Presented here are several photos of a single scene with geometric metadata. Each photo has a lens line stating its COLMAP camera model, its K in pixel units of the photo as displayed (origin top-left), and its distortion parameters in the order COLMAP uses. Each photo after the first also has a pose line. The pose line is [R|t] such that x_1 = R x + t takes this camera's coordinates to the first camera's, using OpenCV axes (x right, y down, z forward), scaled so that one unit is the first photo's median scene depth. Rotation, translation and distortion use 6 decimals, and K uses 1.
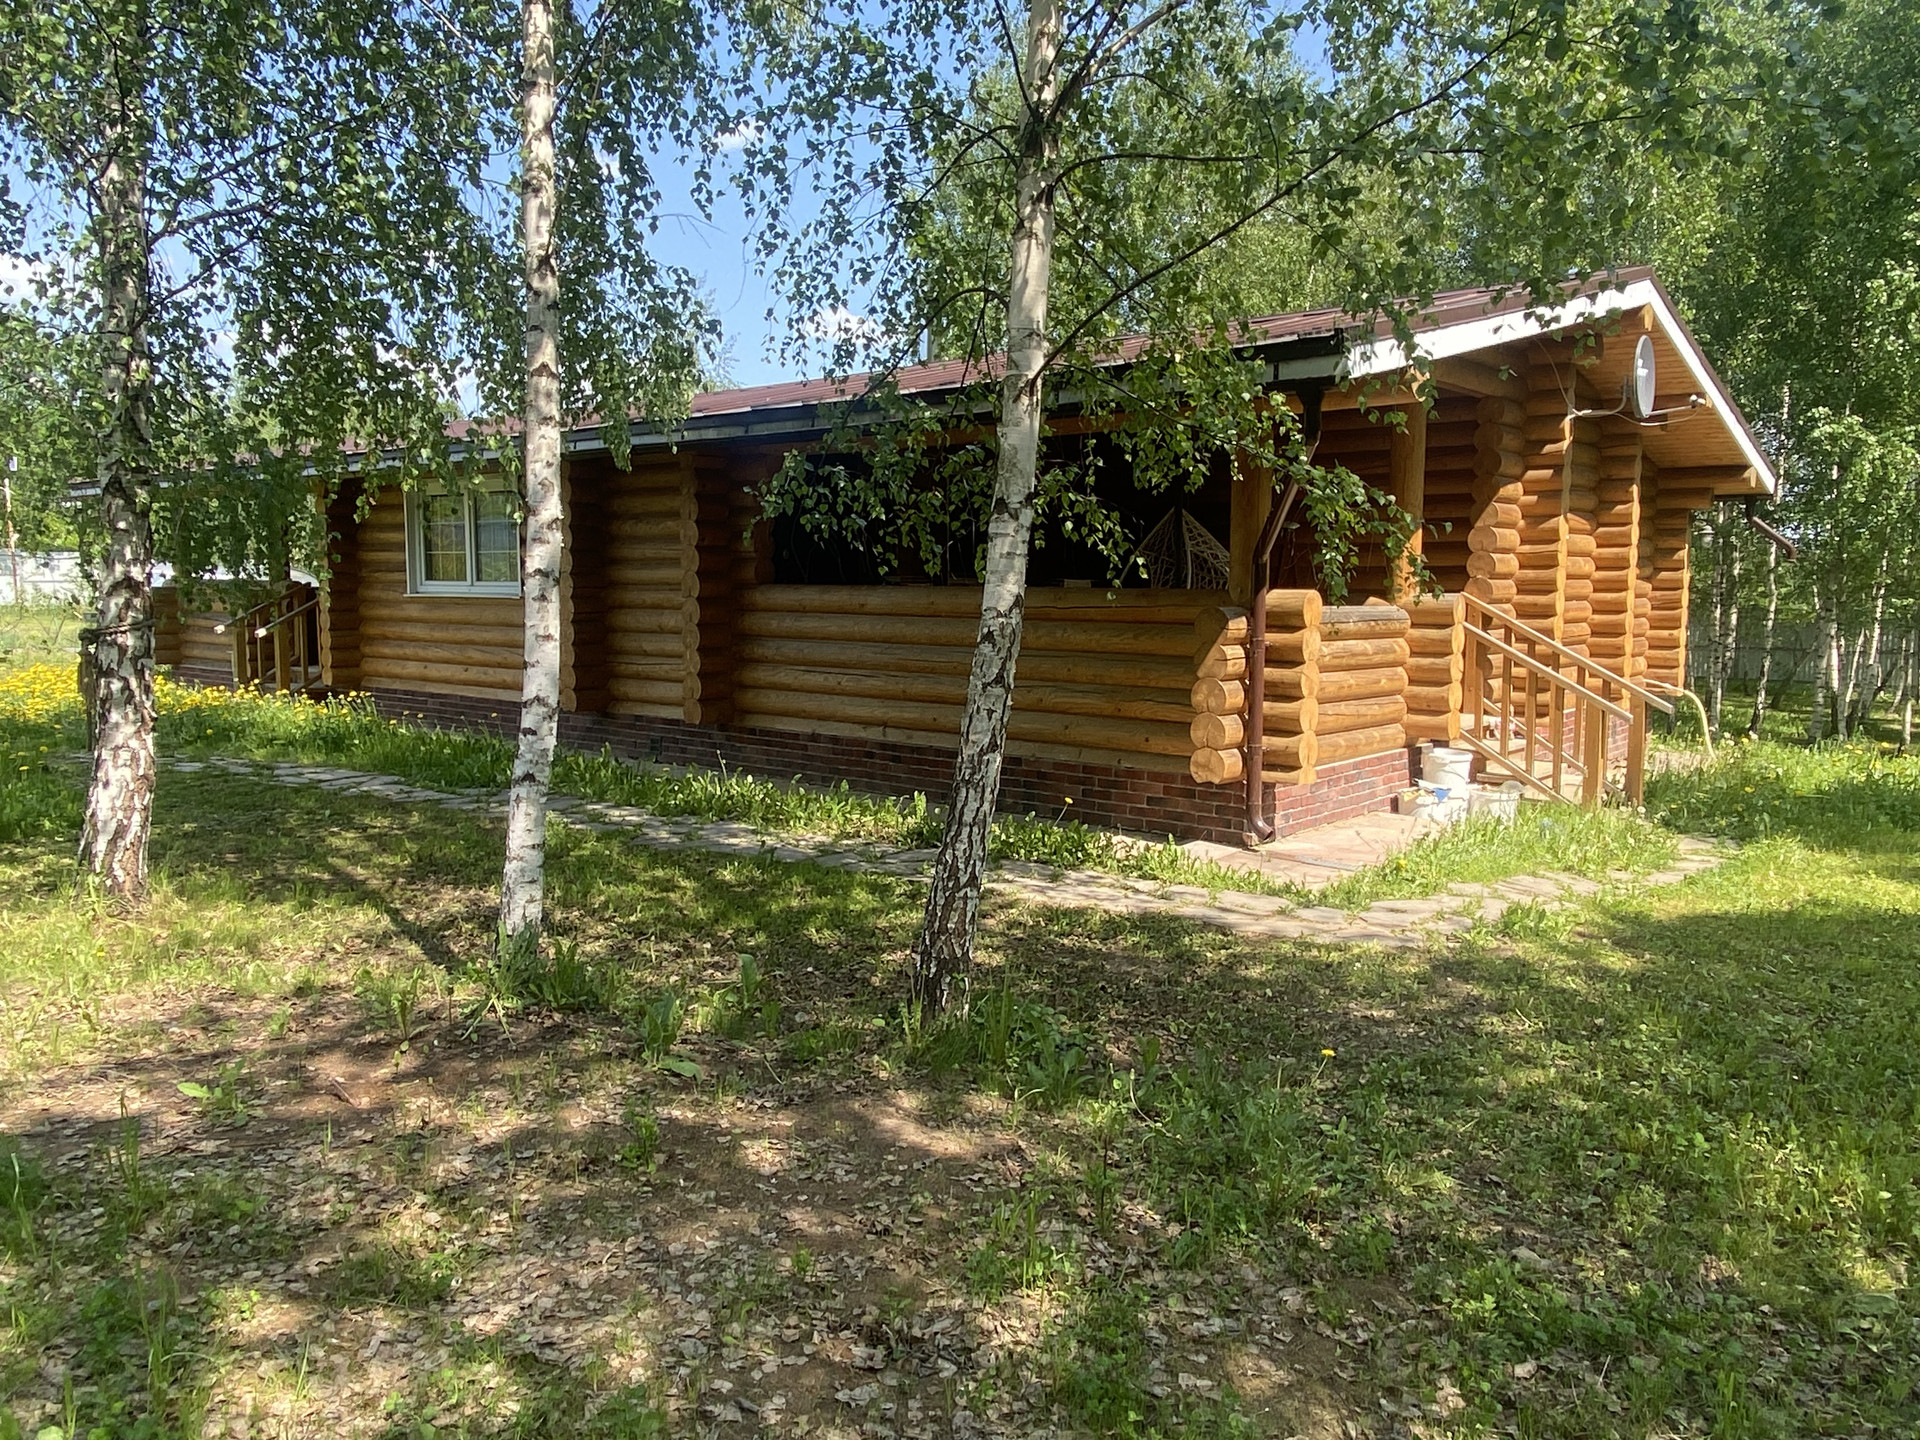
lens RADIAL K [[1356.0, 0, 966.2], [0, 1356.0, 698.9], [0, 0, 1]] dist [0.025690, -0.024342]
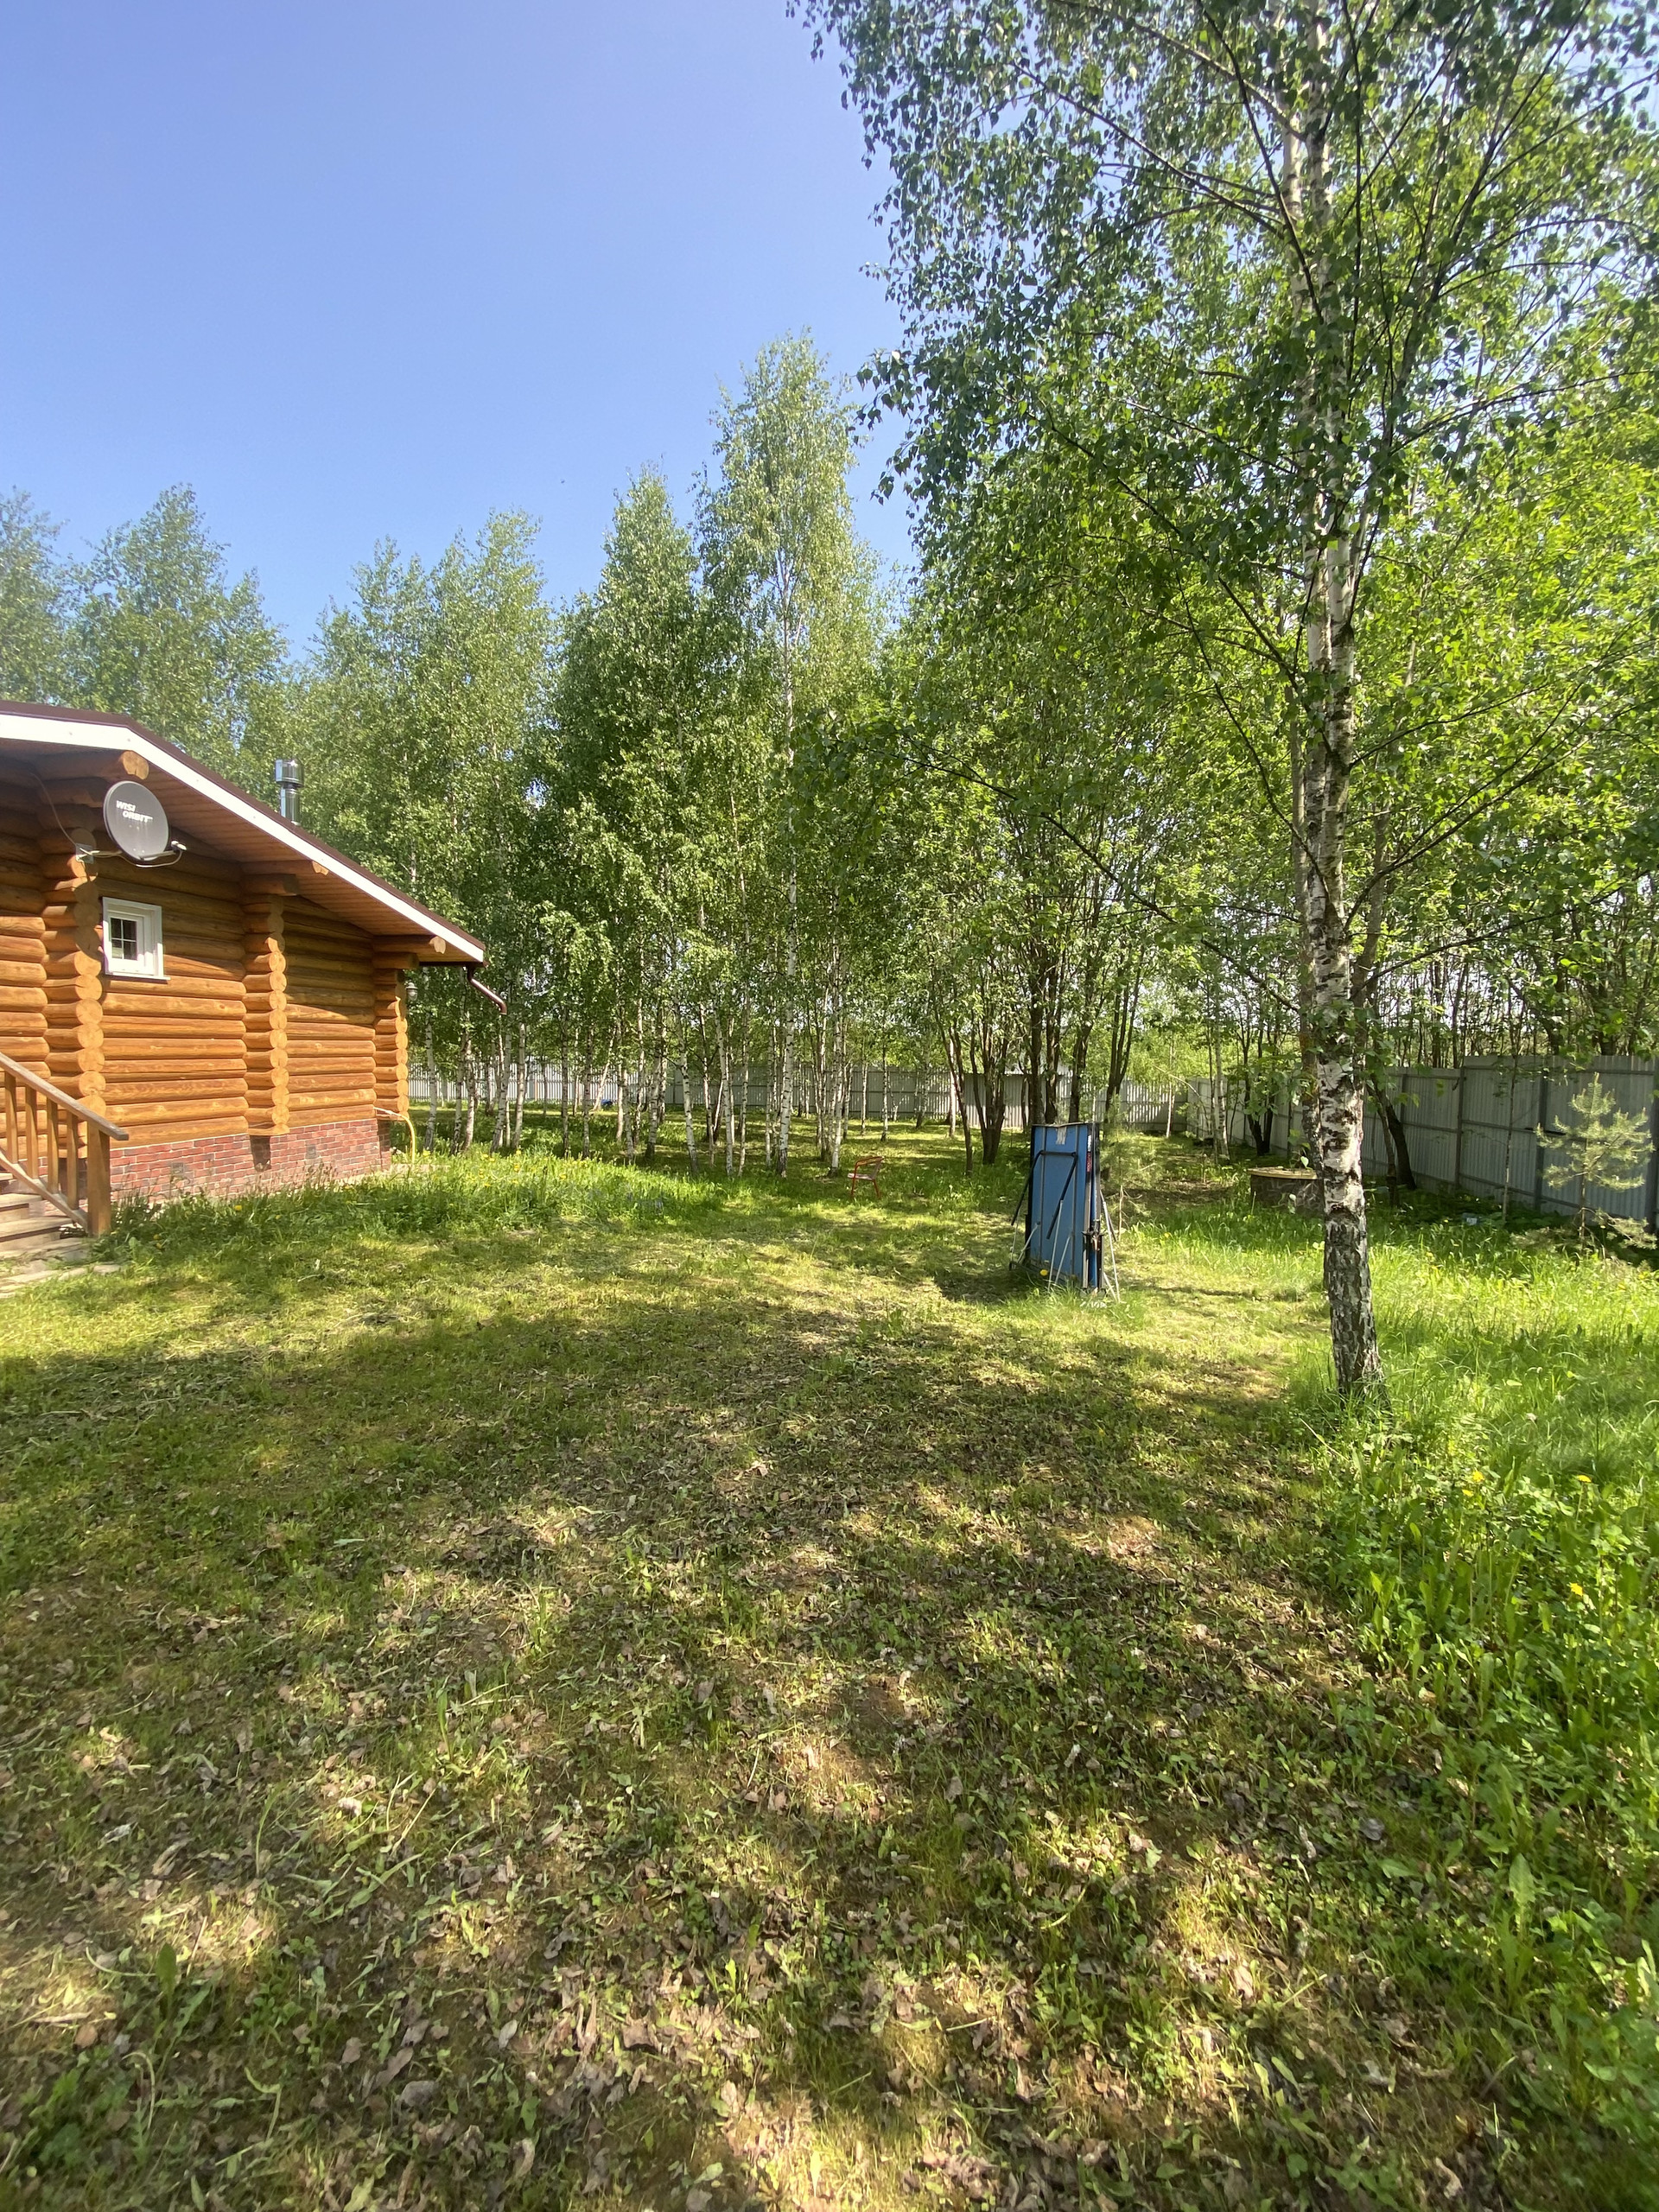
lens RADIAL K [[888.2, 0, 825.4], [0, 888.2, 1105.1], [0, 0, 1]] dist [0.012799, -0.017949]
pose [[0.862626, -0.028658, 0.505030, 1.117153], [0.040266, 0.999116, -0.012081, 0.023603], [-0.504238, 0.030757, 0.863017, 0.274910]]
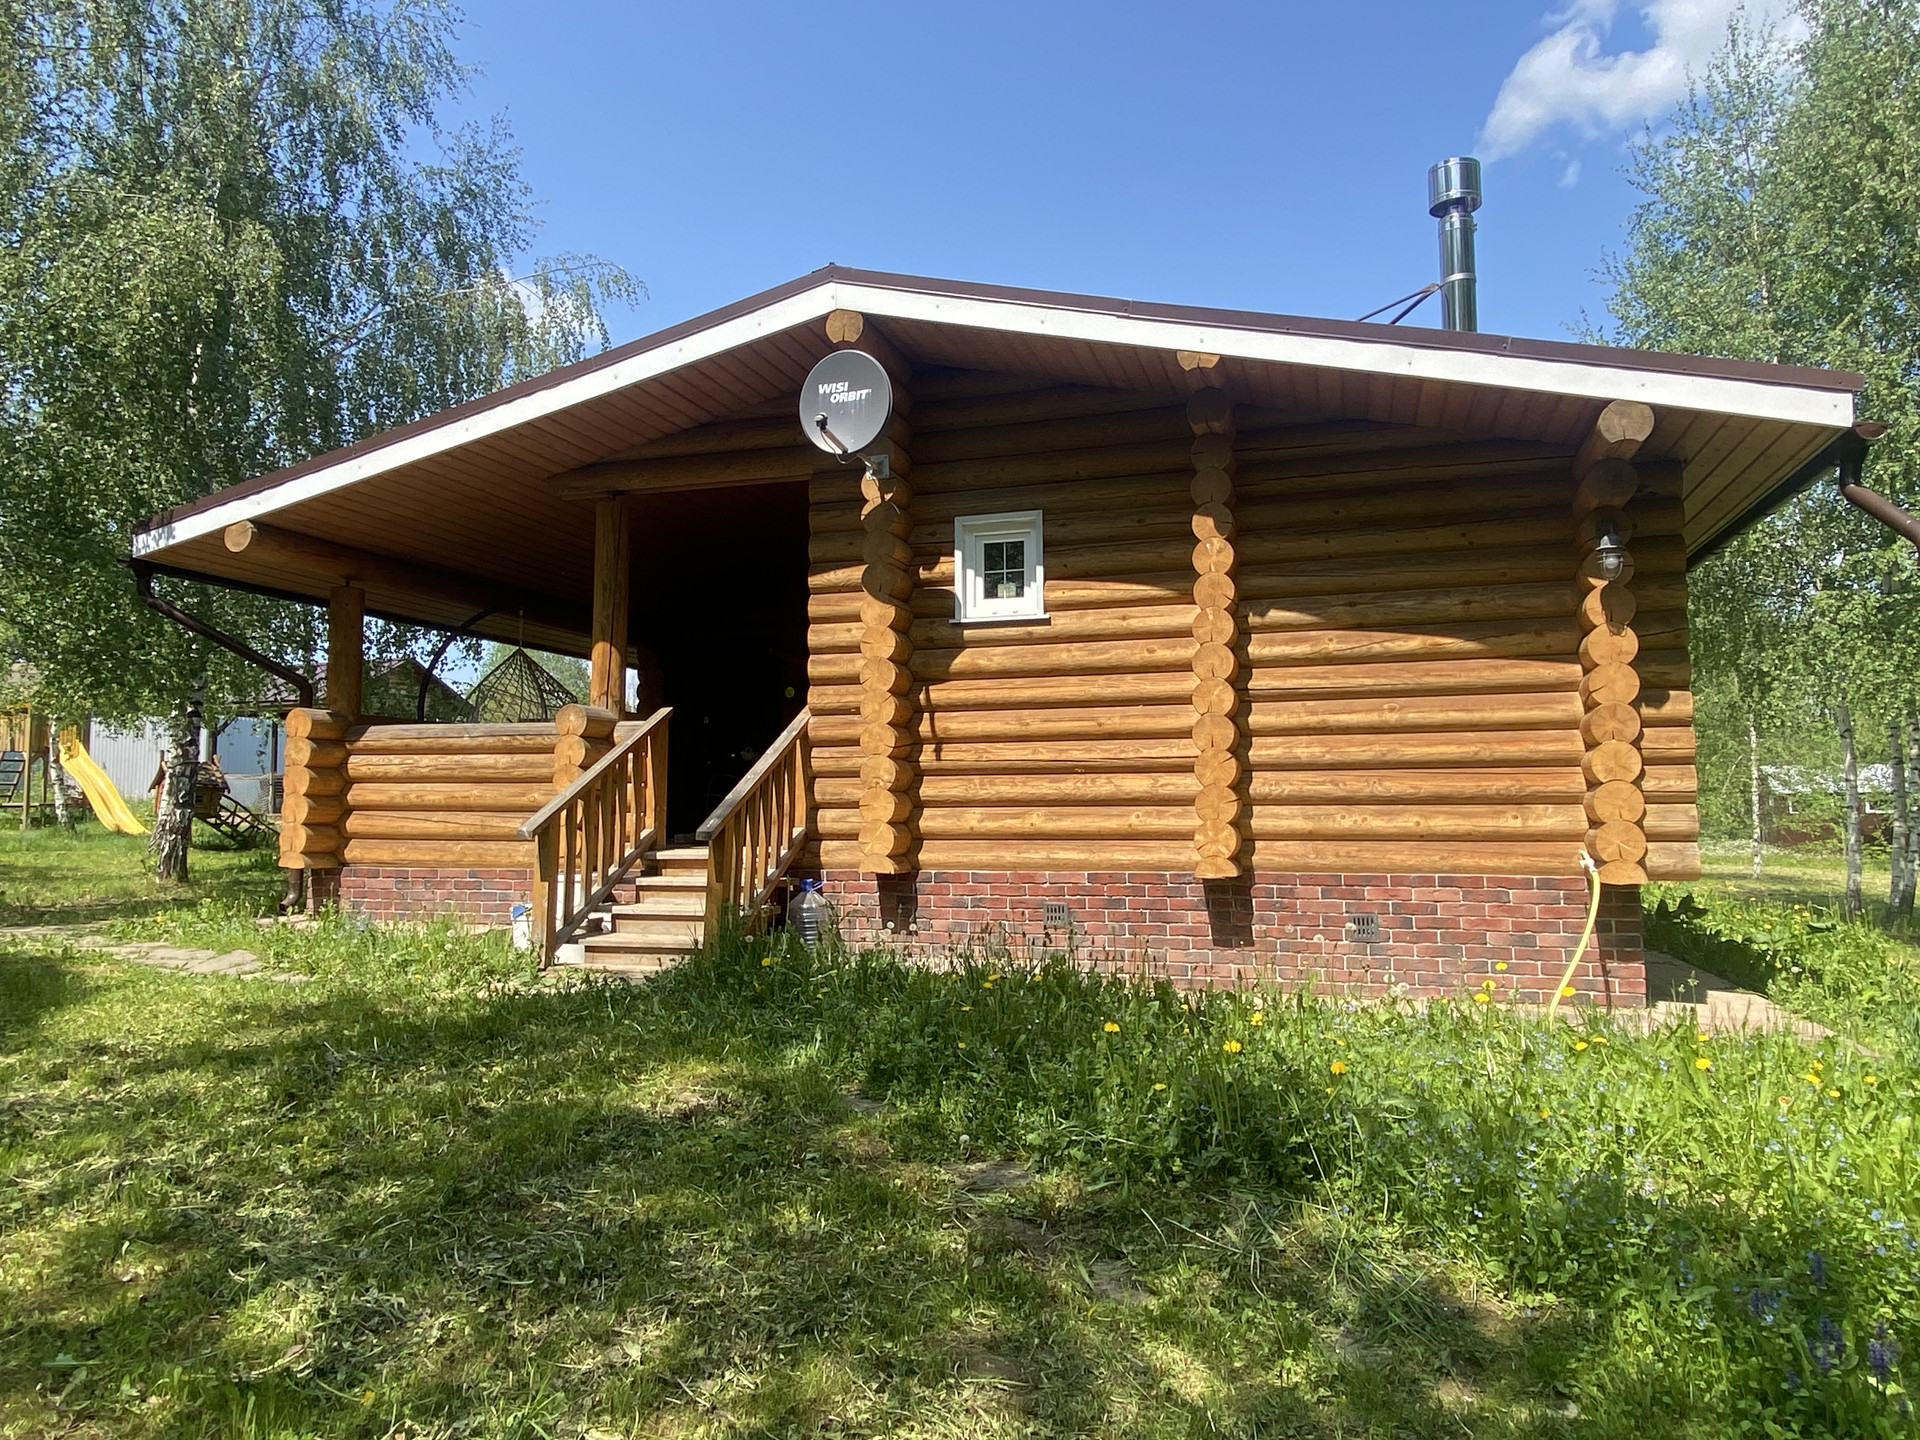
lens RADIAL K [[1278.4, 0, 949.8], [0, 1278.4, 710.1], [0, 0, 1]] dist [0.050774, -0.004572]
pose [[0.395533, -0.079417, -0.915012, 2.139944], [-0.075244, 0.990104, -0.118461, 0.022943], [0.915364, 0.115704, 0.385643, 1.481598]]
